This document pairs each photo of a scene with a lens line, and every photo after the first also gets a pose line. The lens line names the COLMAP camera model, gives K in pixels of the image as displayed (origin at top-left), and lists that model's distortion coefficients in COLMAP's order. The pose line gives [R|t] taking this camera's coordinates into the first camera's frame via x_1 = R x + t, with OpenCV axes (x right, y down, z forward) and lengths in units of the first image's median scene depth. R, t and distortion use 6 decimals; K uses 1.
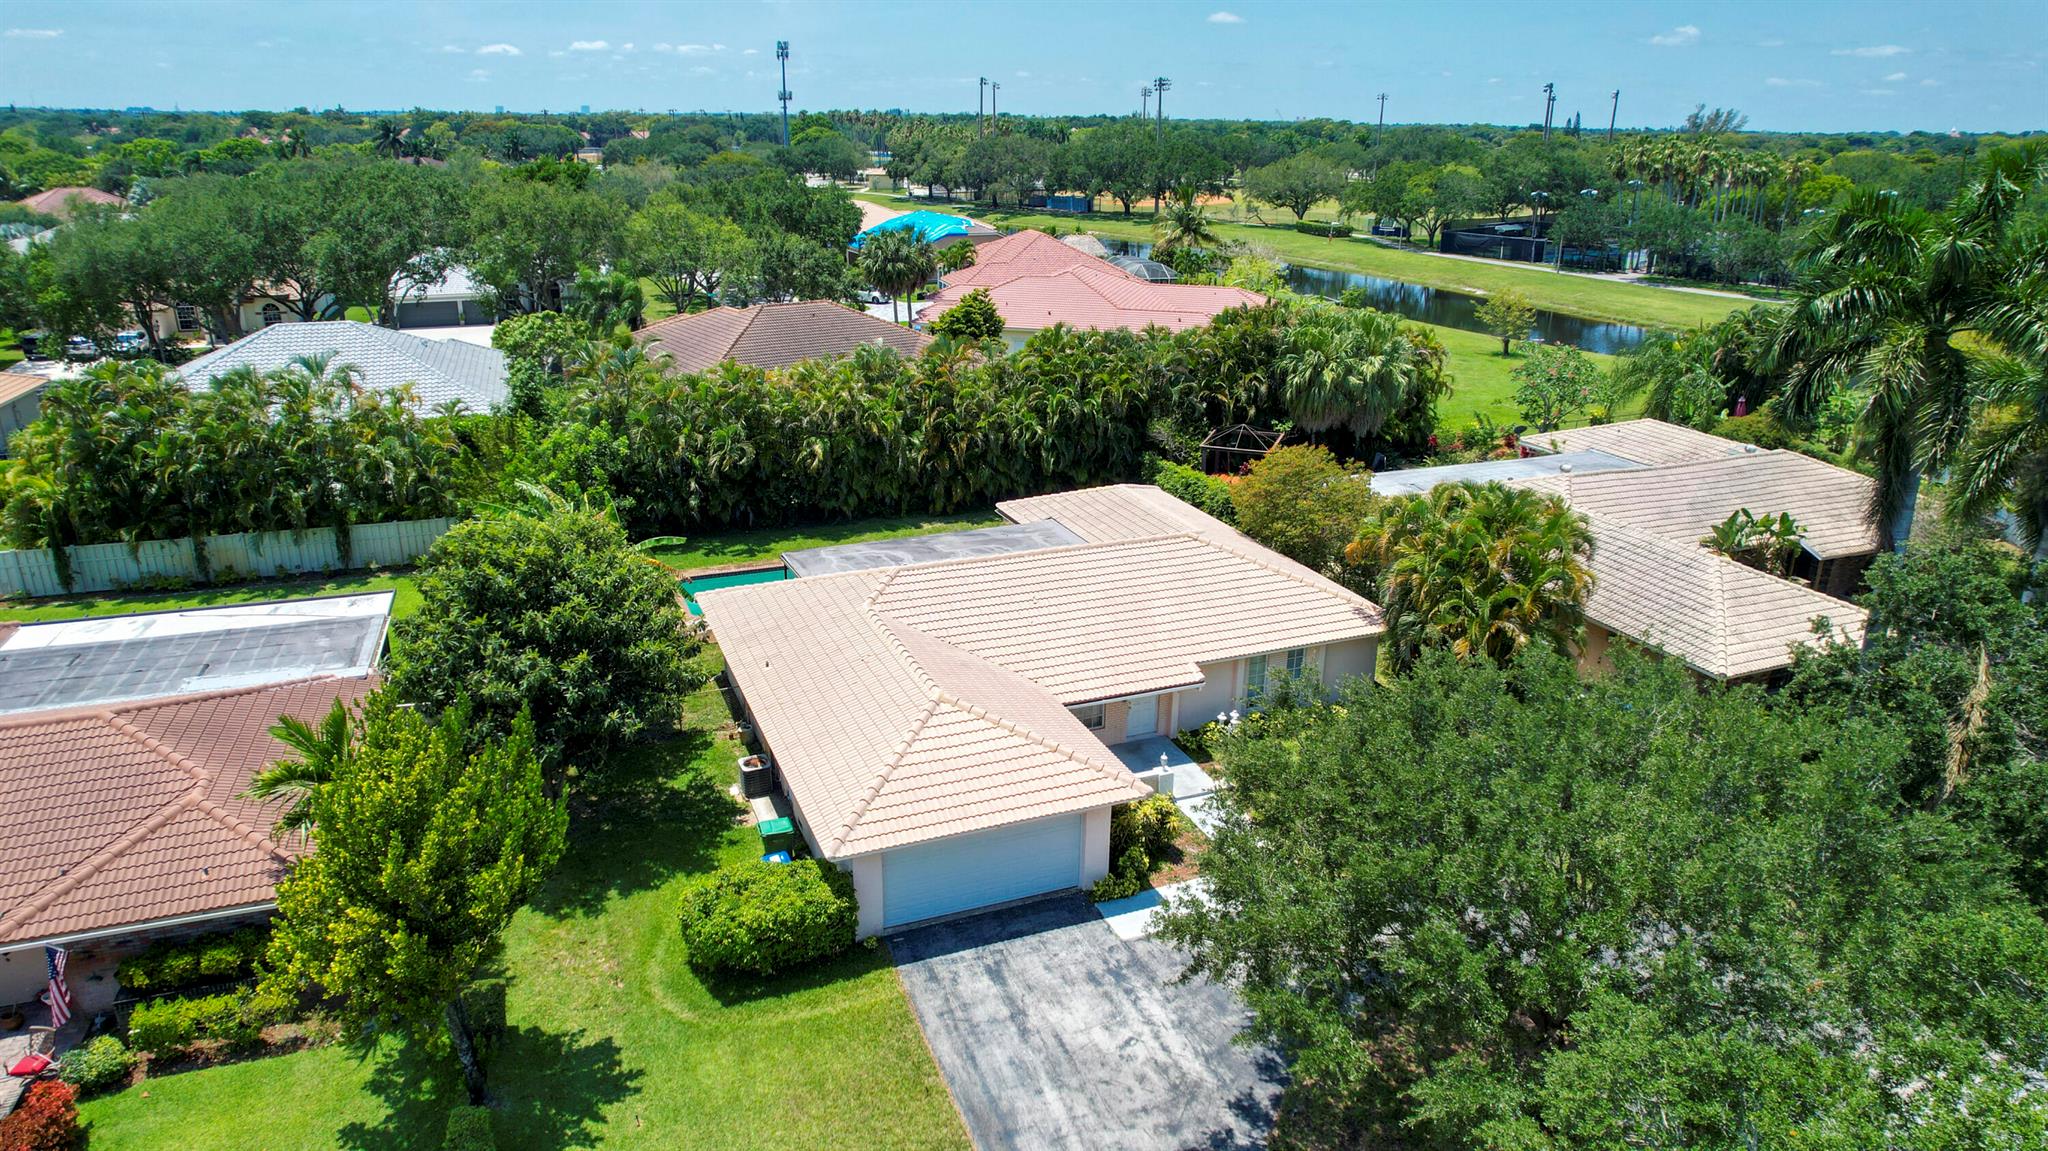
lens RADIAL K [[1312.2, 0, 1026.0], [0, 1312.2, 576.3], [0, 0, 1]] dist [-0.069554, 0.060070]
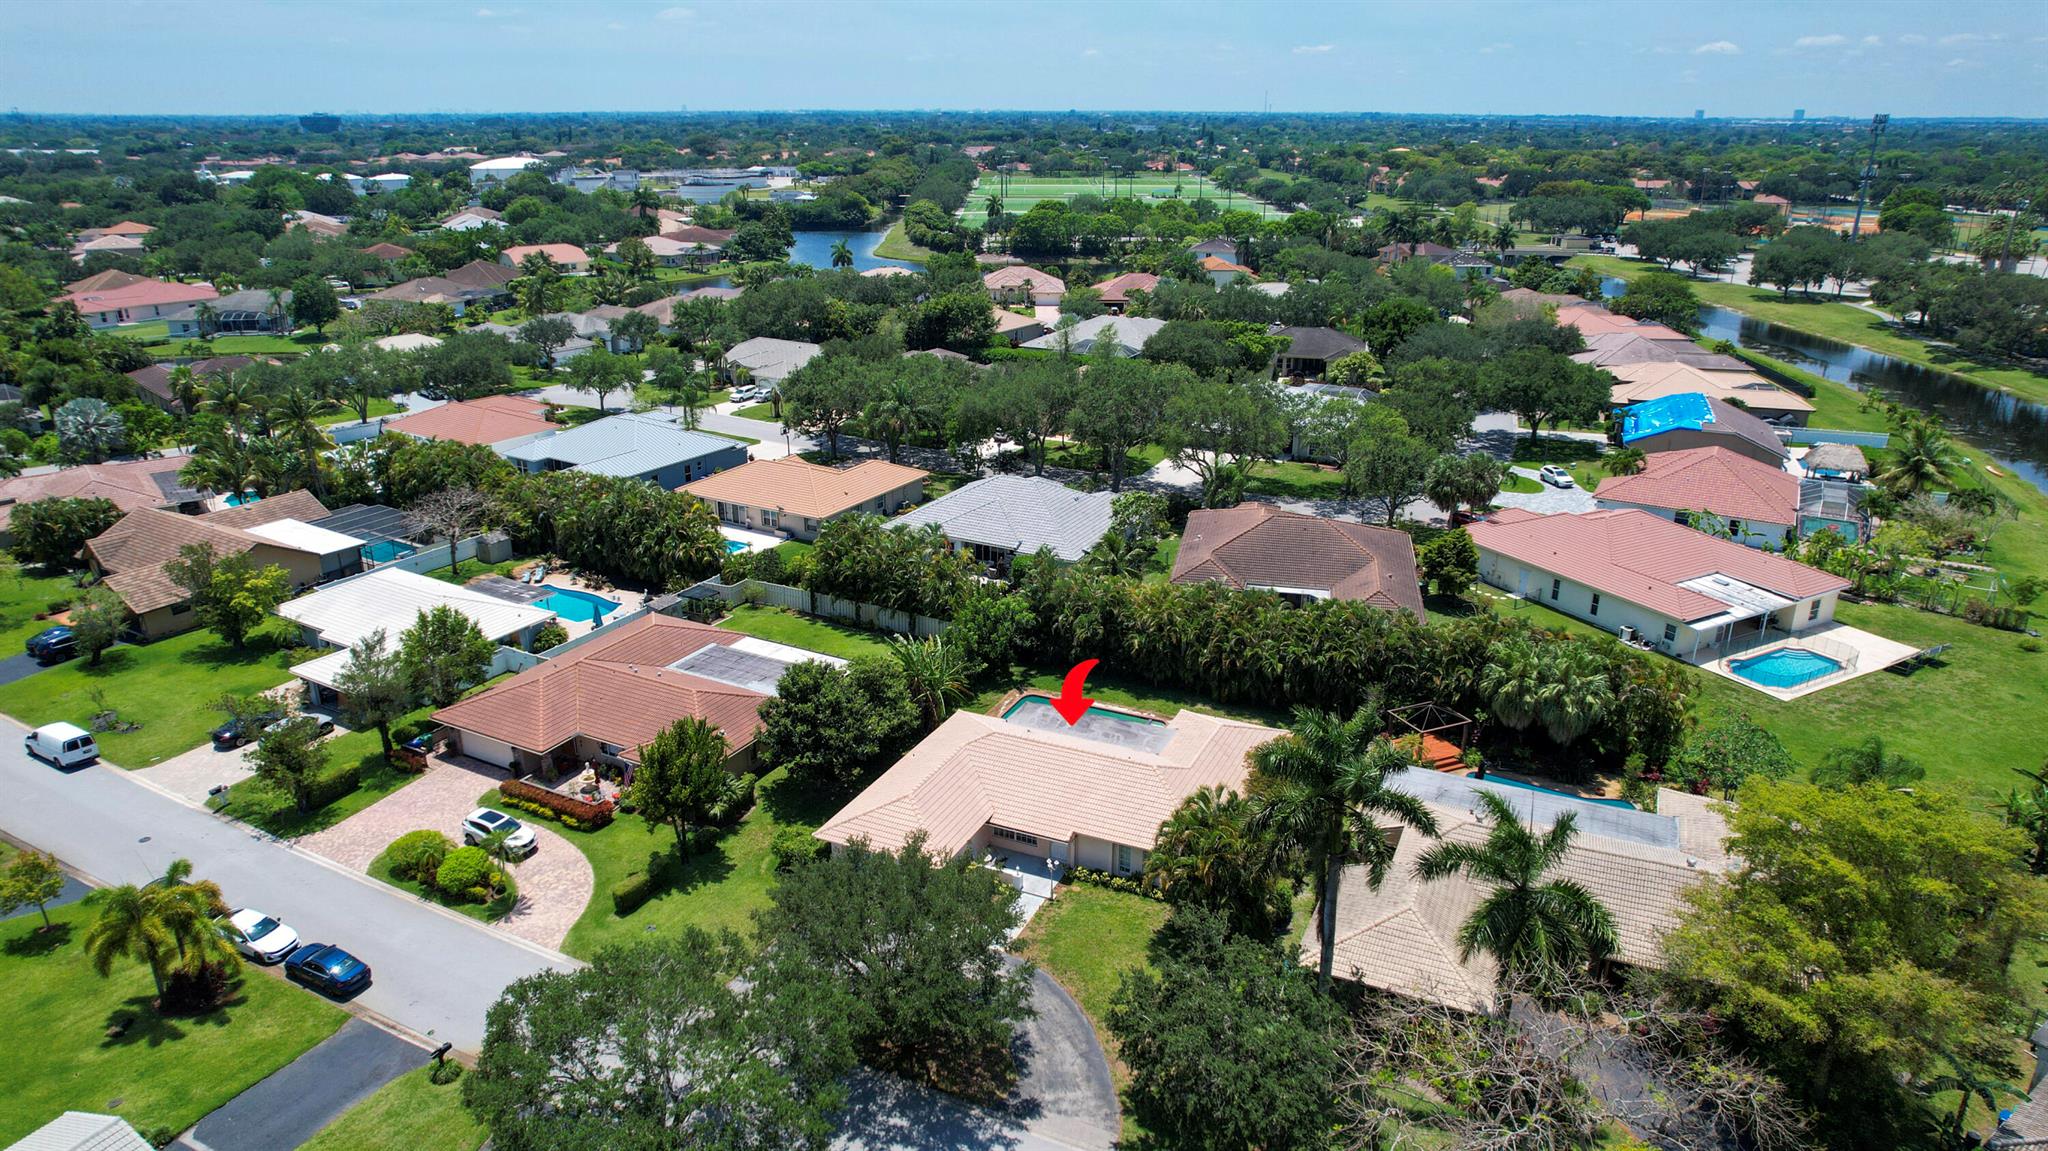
lens RADIAL K [[1312.2, 0, 1025.8], [0, 1312.2, 580.0], [0, 0, 1]] dist [-0.069554, 0.060070]
pose [[0.676961, 0.246290, -0.693589, 1.005090], [-0.244492, 0.964089, 0.103714, -0.356834], [0.694225, 0.099366, 0.712866, -0.321408]]
